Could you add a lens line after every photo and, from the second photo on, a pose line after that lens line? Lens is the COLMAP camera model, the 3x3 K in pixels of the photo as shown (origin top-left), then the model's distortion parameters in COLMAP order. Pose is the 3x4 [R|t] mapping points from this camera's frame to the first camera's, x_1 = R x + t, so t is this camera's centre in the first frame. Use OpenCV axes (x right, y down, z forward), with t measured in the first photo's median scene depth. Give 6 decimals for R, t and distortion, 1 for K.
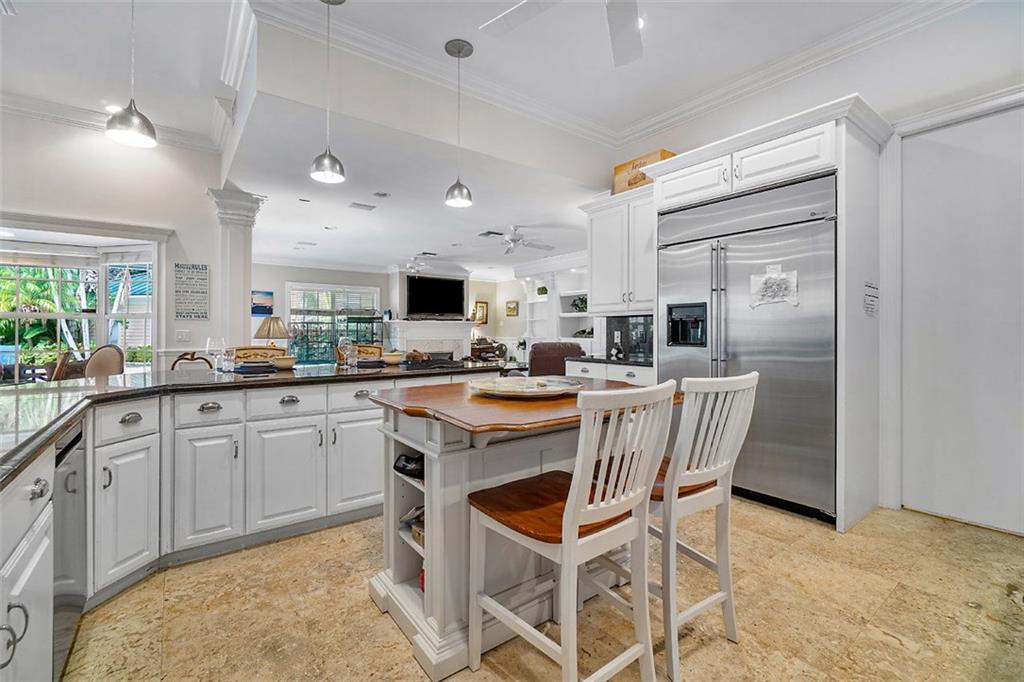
lens RADIAL K [[455.3, 0, 512.0], [0, 455.3, 341.0], [0, 0, 1]] dist [-0.000606, -0.000077]
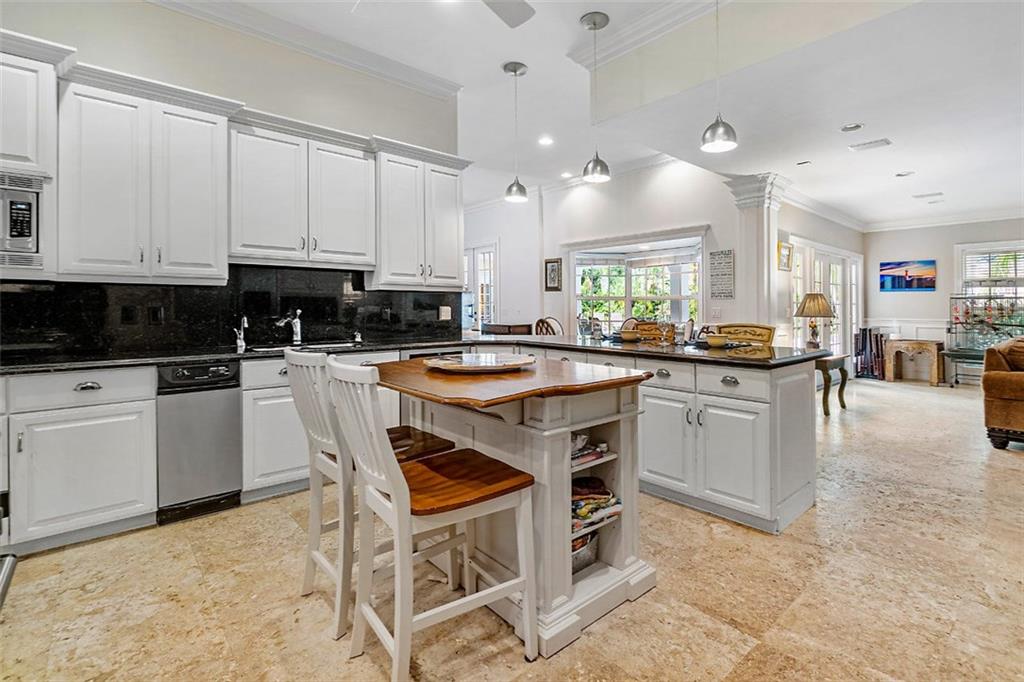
lens RADIAL K [[488.1, 0, 512.3], [0, 488.1, 304.8], [0, 0, 1]] dist [-0.000371, -0.000013]
pose [[0.087409, -0.009668, -0.996126, 0.511613], [-0.020294, 0.999728, -0.011483, -0.012198], [0.995966, 0.021220, 0.087189, 0.422049]]
